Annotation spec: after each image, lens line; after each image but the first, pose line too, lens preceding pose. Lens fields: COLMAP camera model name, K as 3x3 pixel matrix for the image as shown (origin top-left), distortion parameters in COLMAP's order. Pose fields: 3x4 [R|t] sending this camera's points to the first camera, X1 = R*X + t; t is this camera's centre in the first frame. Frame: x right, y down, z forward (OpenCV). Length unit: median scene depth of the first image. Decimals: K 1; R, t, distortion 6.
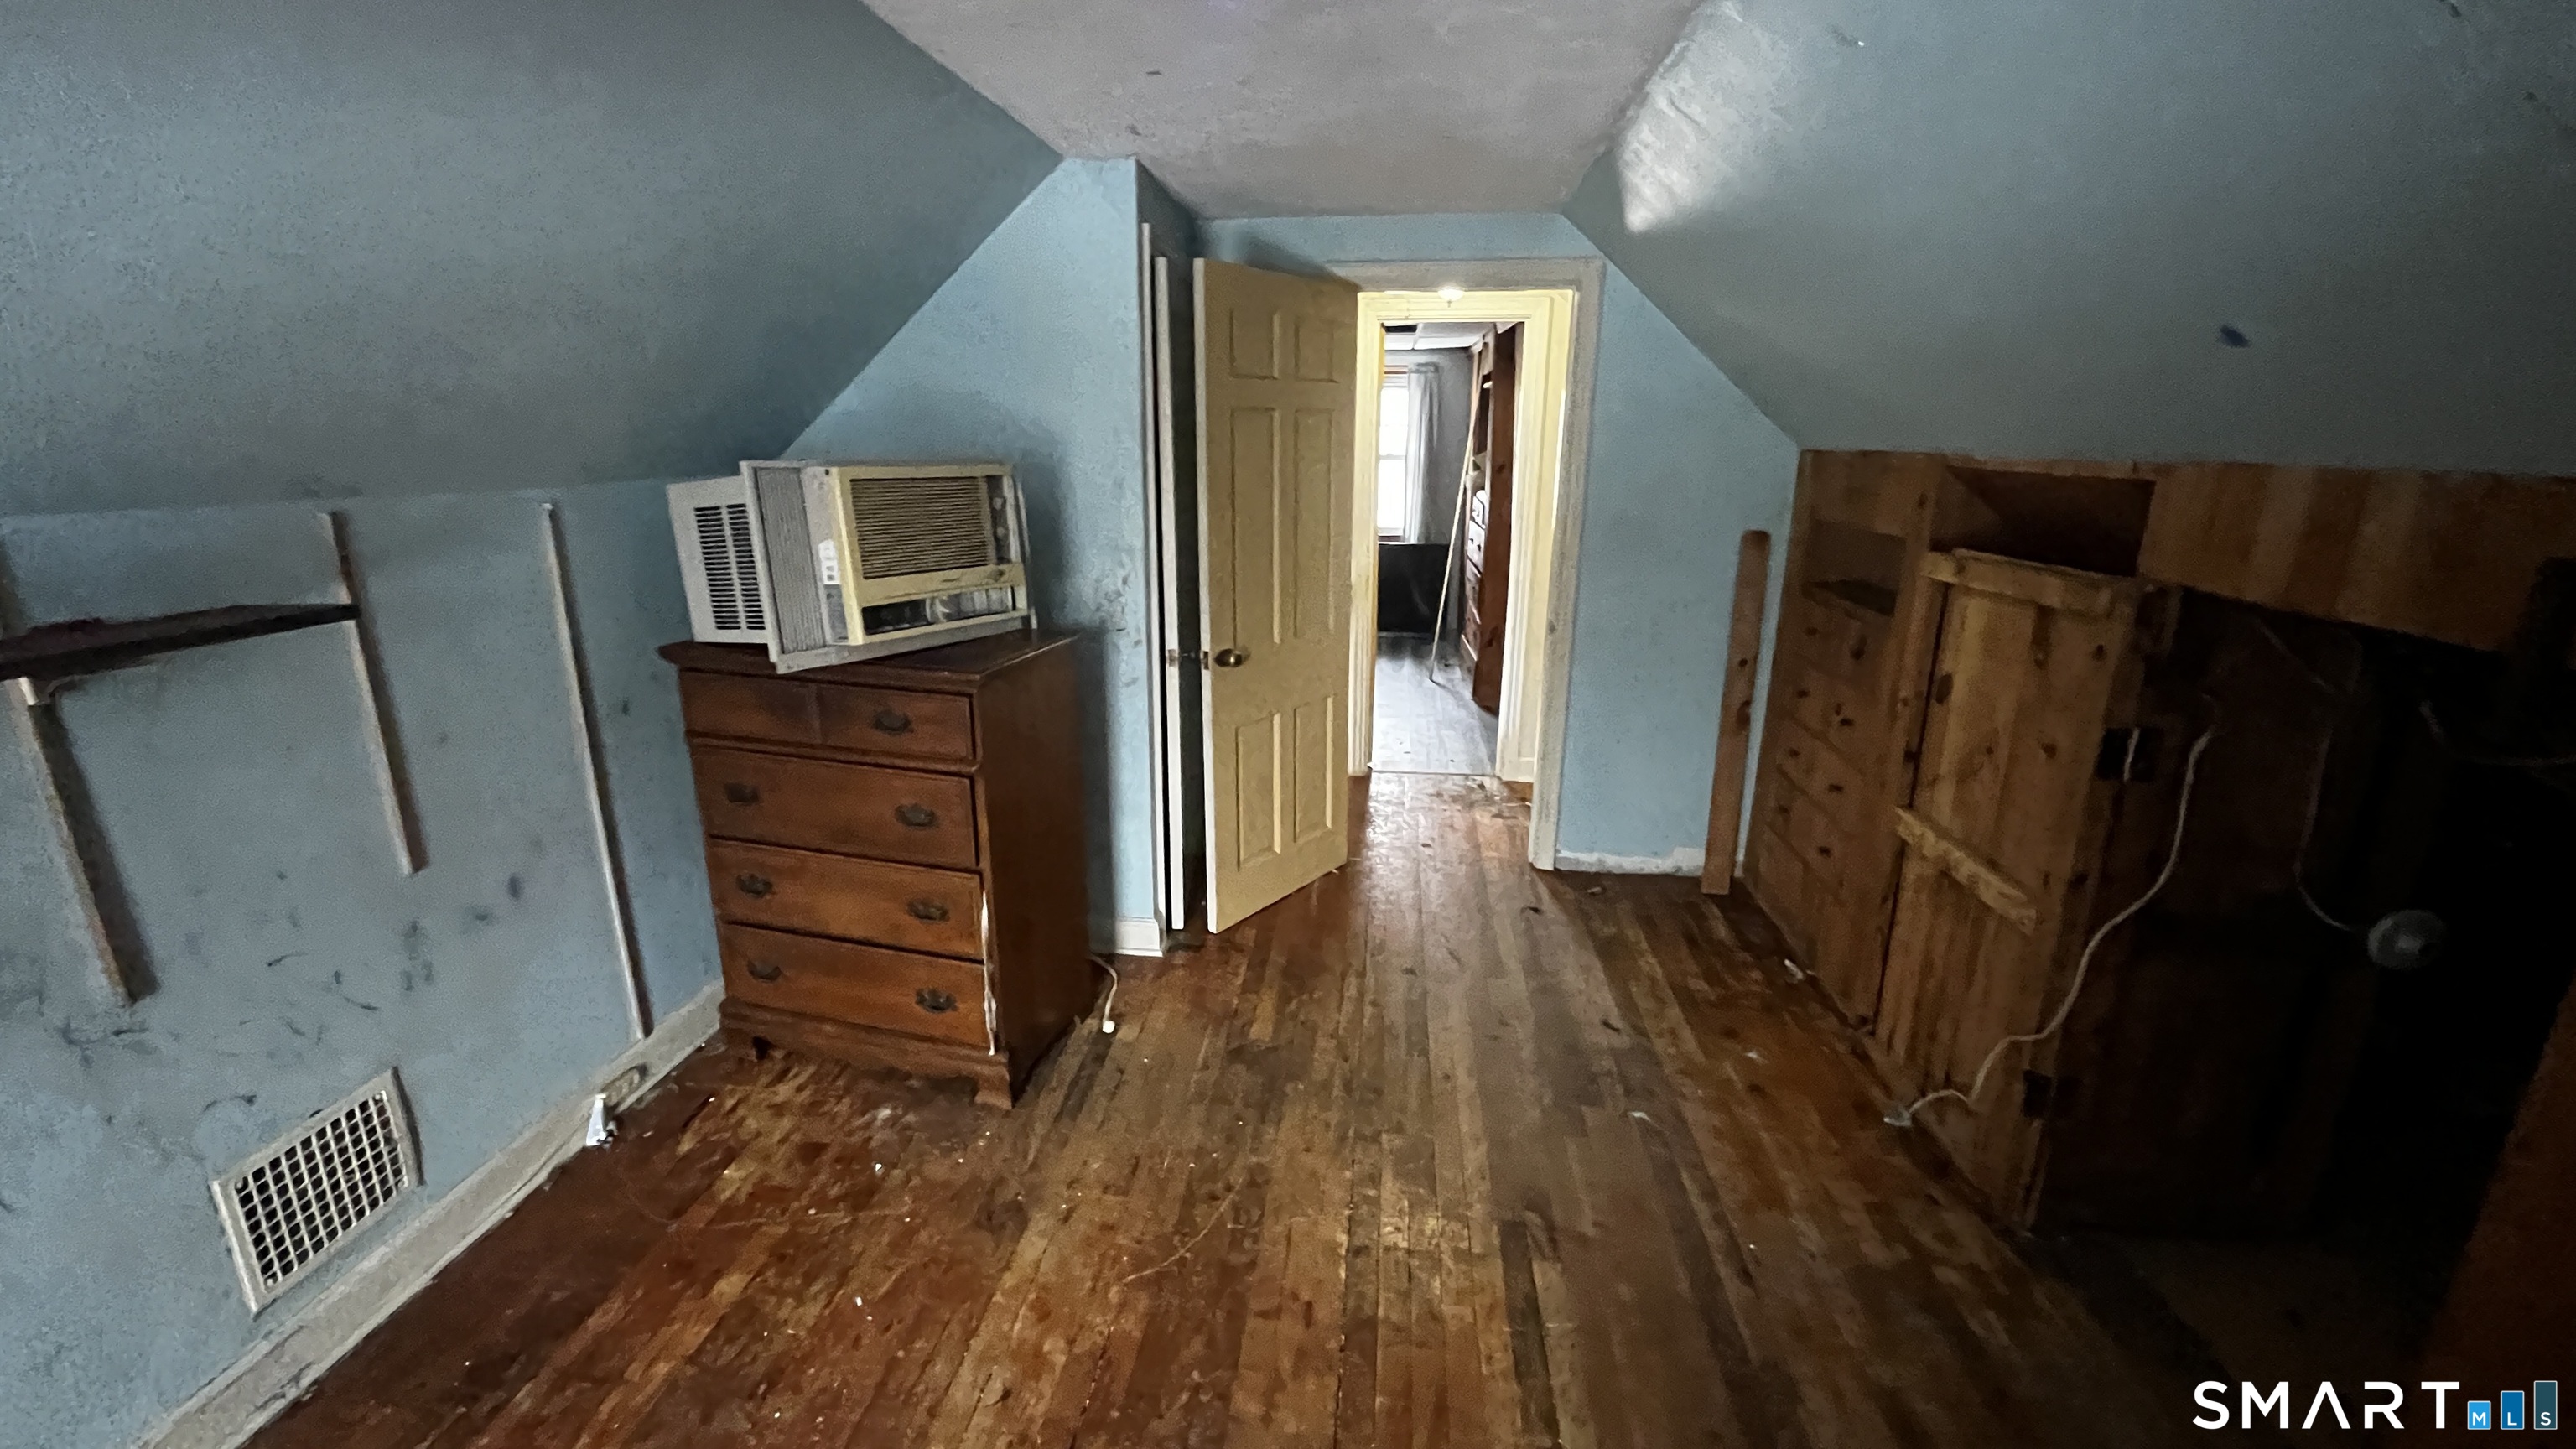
lens RADIAL K [[1040.8, 0, 1284.5], [0, 1040.8, 722.5], [0, 0, 1]] dist [-0.001117, -0.000500]
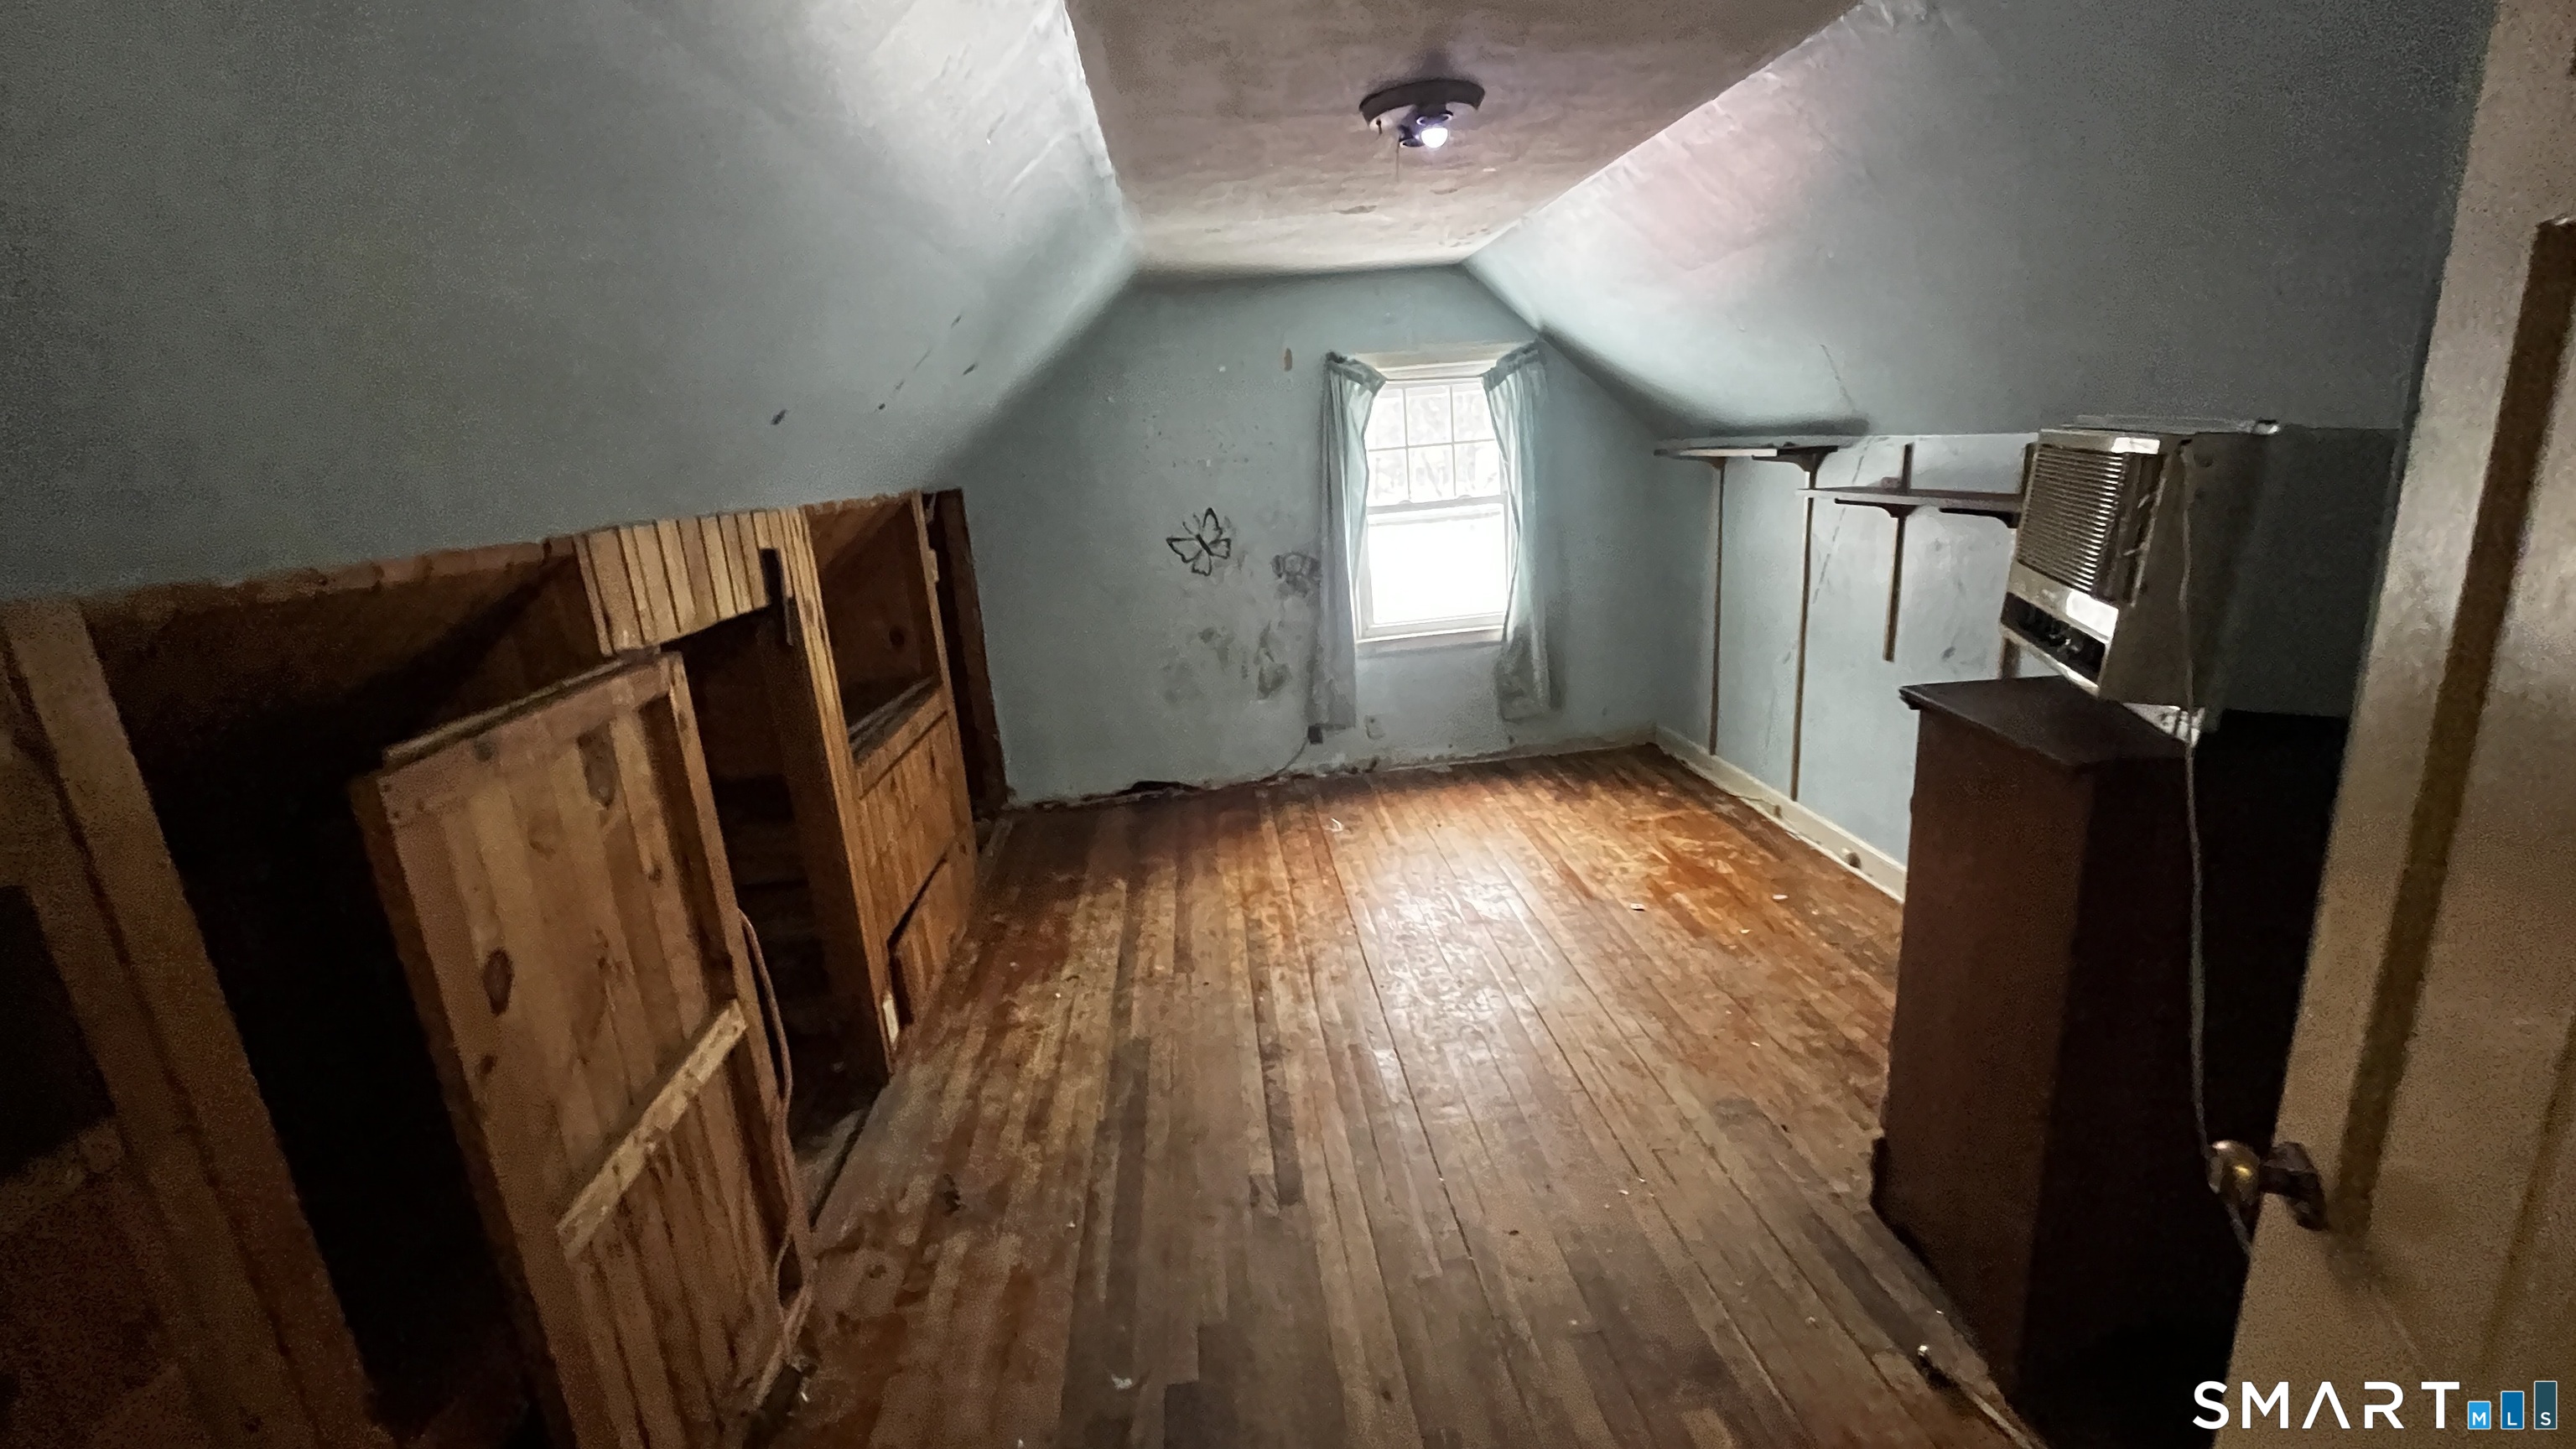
lens RADIAL K [[1040.8, 0, 1289.8], [0, 1040.8, 728.4], [0, 0, 1]] dist [-0.001117, -0.000500]
pose [[-0.975076, 0.124397, -0.183716, 0.362711], [0.018483, 0.870700, 0.491468, -0.459029], [0.221099, 0.475823, -0.851298, 1.710519]]
